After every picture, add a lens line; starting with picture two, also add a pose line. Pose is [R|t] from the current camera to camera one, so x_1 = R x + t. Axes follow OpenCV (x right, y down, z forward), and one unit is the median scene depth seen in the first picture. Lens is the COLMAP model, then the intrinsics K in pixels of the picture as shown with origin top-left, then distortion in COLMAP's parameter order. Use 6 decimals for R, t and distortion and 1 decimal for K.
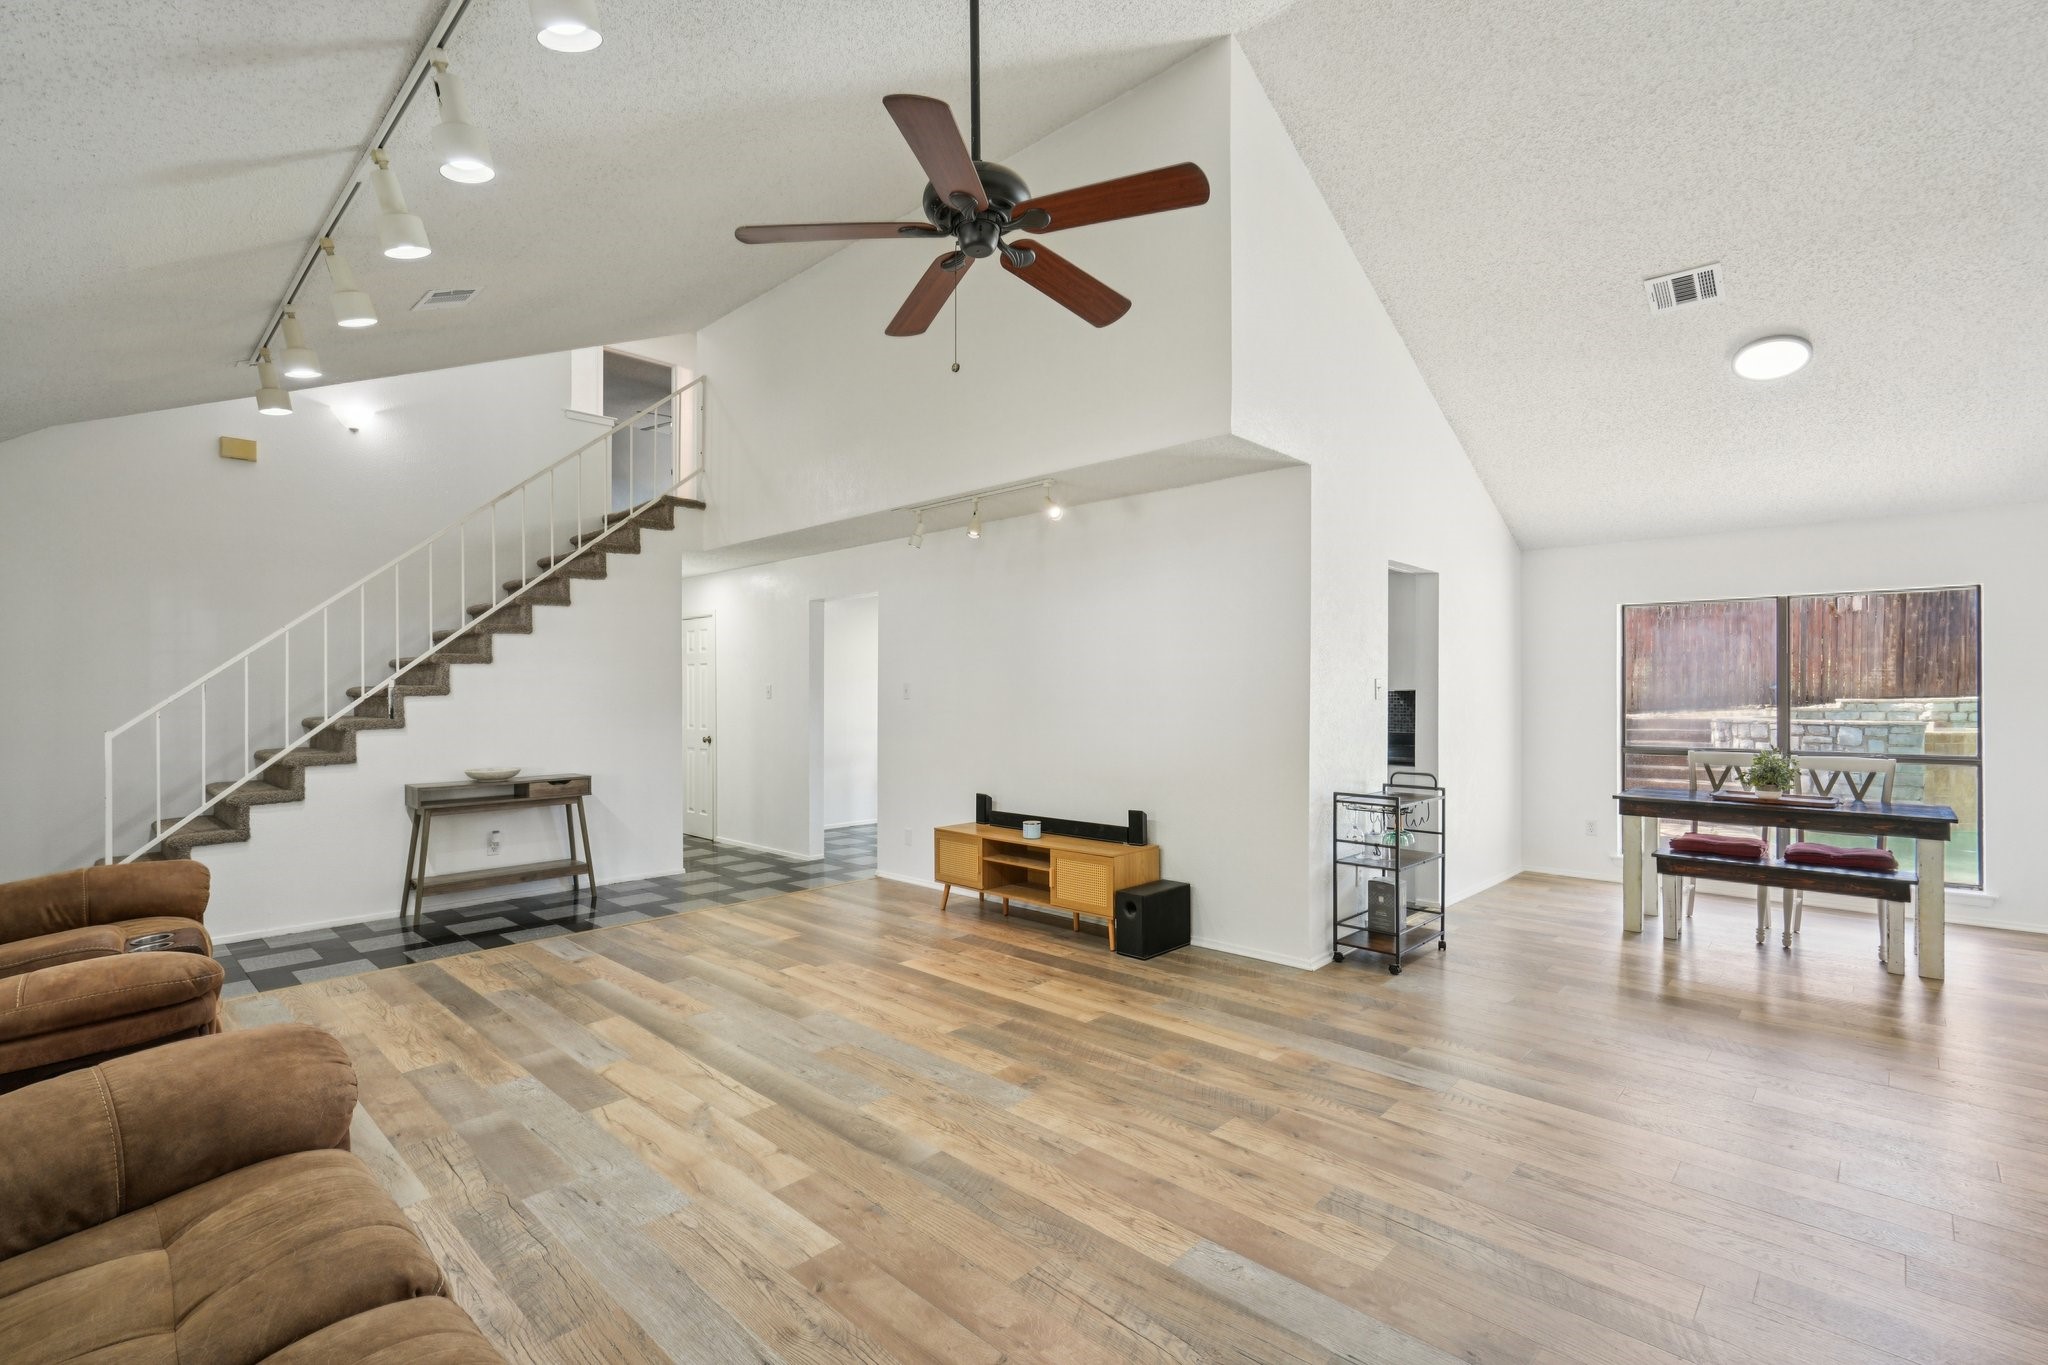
lens RADIAL K [[926.3, 0, 1028.1], [0, 926.3, 694.0], [0, 0, 1]] dist [-0.007027, 0.003015]
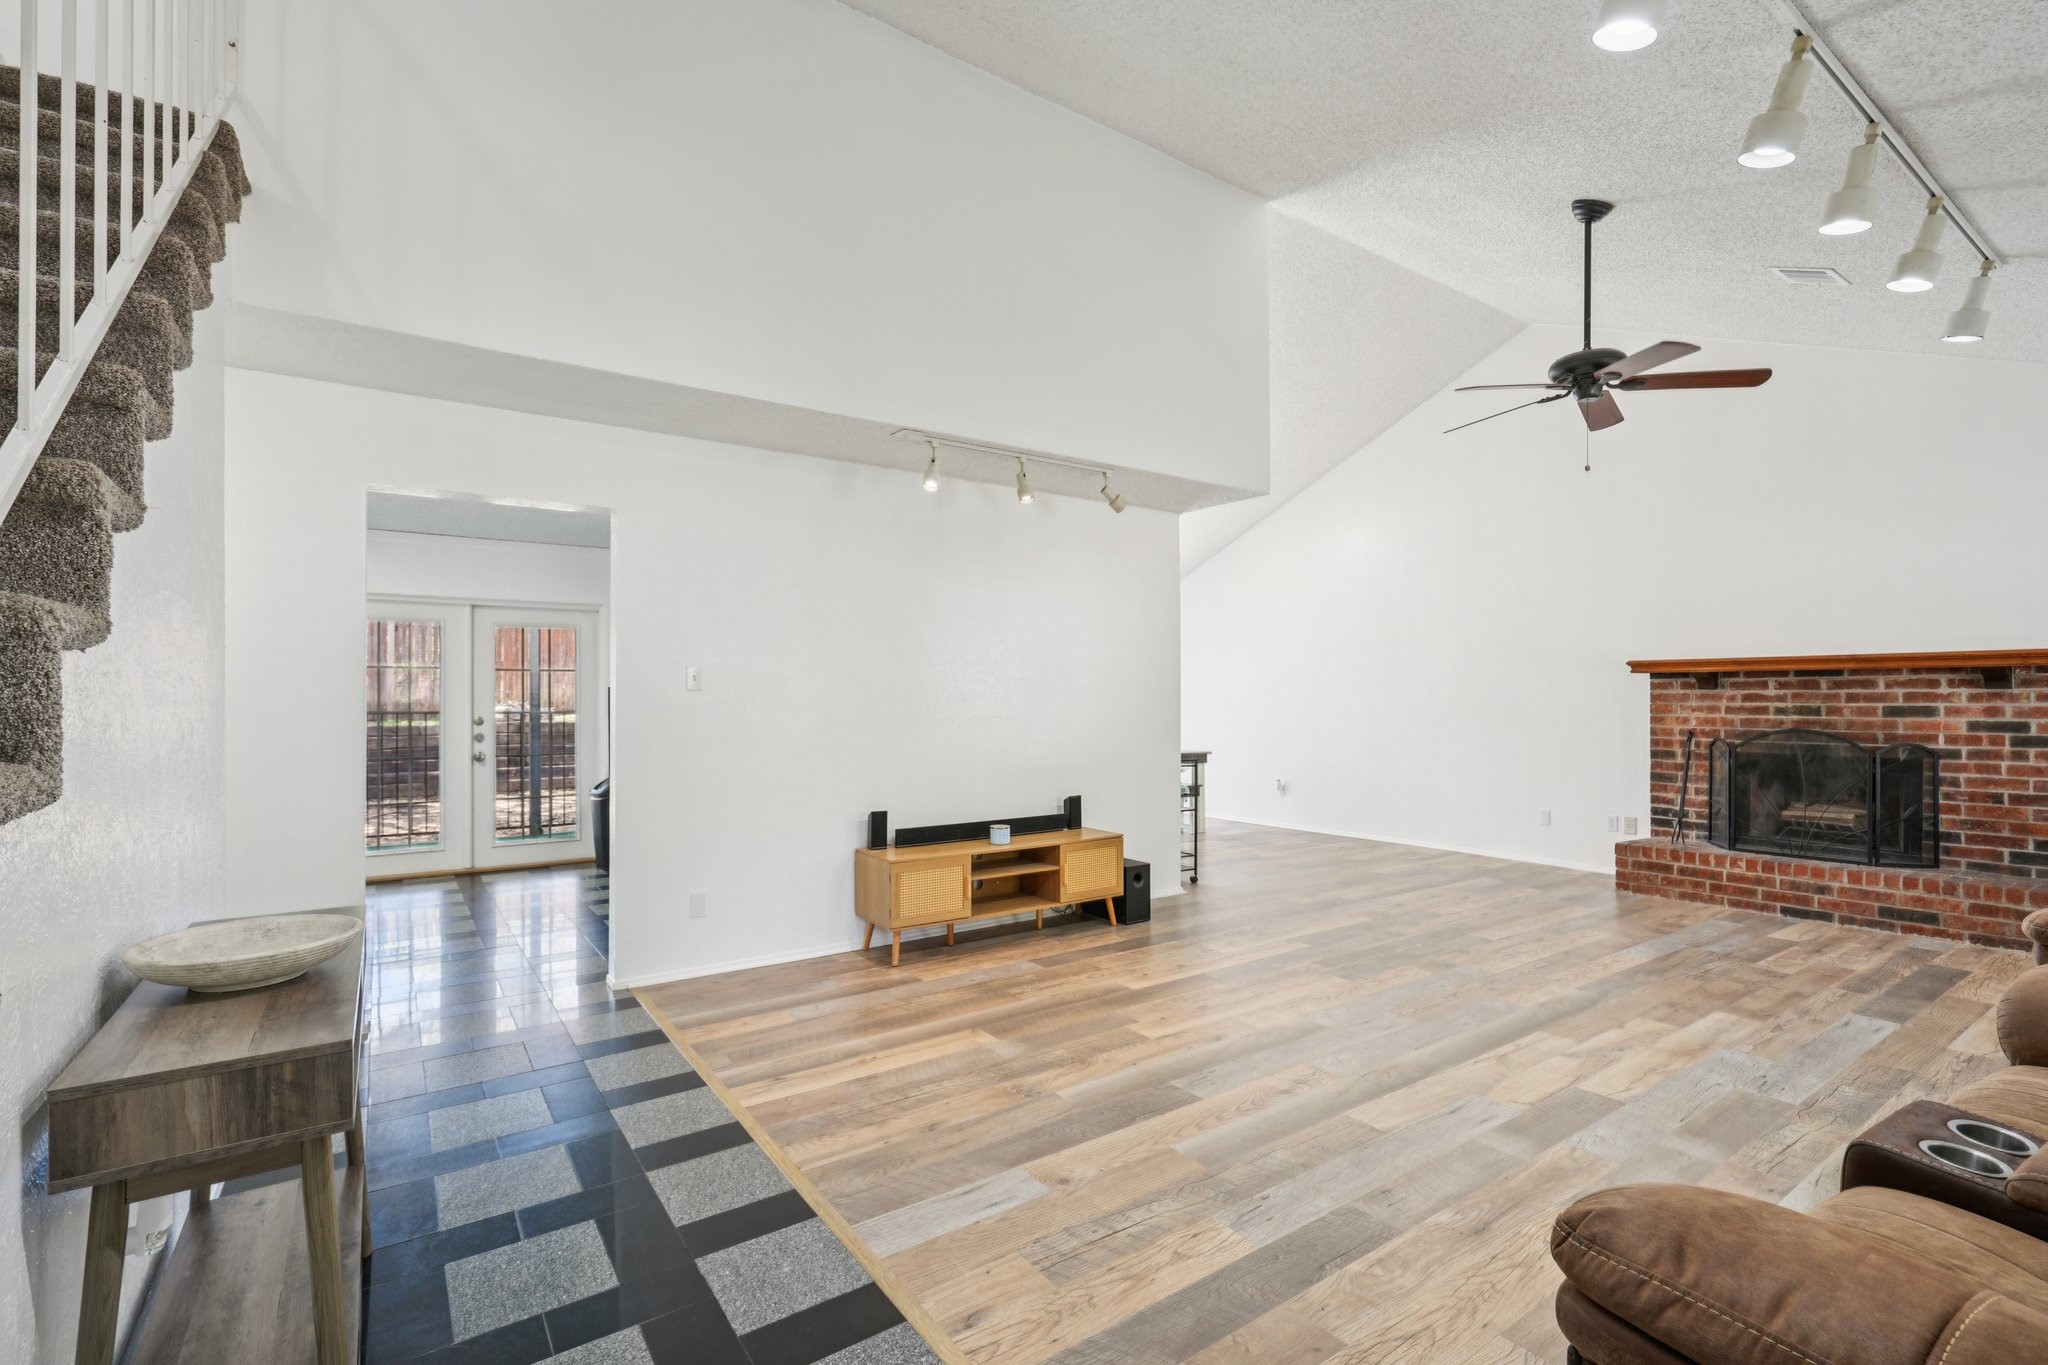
lens RADIAL K [[926.3, 0, 1022.5], [0, 926.3, 692.6], [0, 0, 1]] dist [-0.007027, 0.003015]
pose [[0.199639, 0.008398, 0.979834, -1.199834], [0.002683, 0.999955, -0.009117, 0.022855], [-0.979866, 0.004449, 0.199607, 1.094683]]
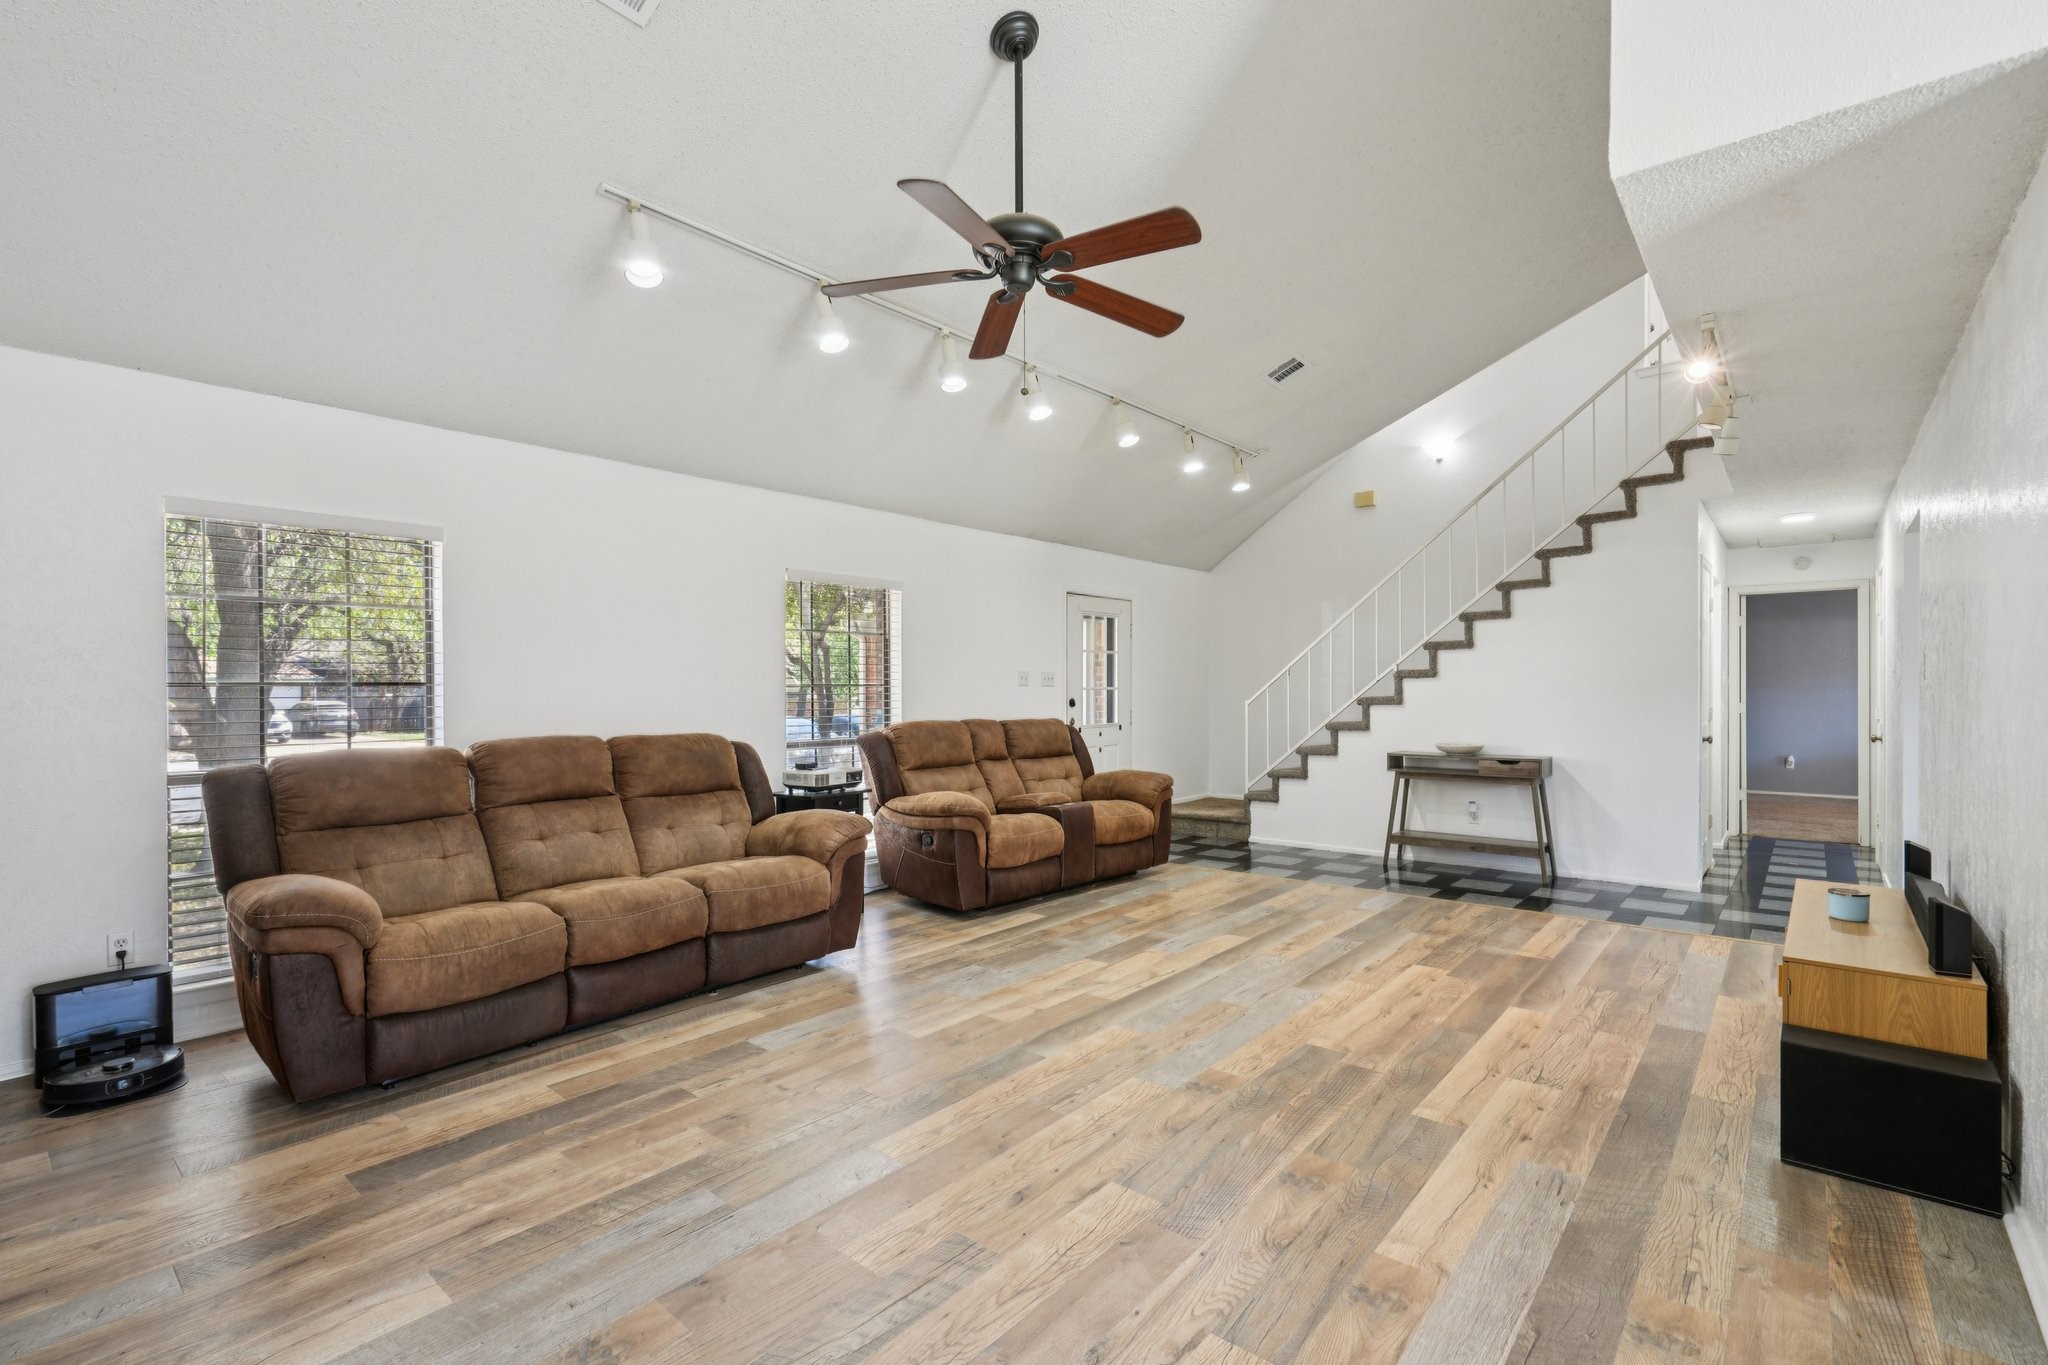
lens RADIAL K [[926.3, 0, 1019.4], [0, 926.3, 683.4], [0, 0, 1]] dist [-0.007027, 0.003015]
pose [[0.050439, -0.000670, -0.998727, 0.750834], [-0.000425, 1.000000, -0.000692, 0.014976], [0.998727, 0.000459, 0.050439, 0.632709]]
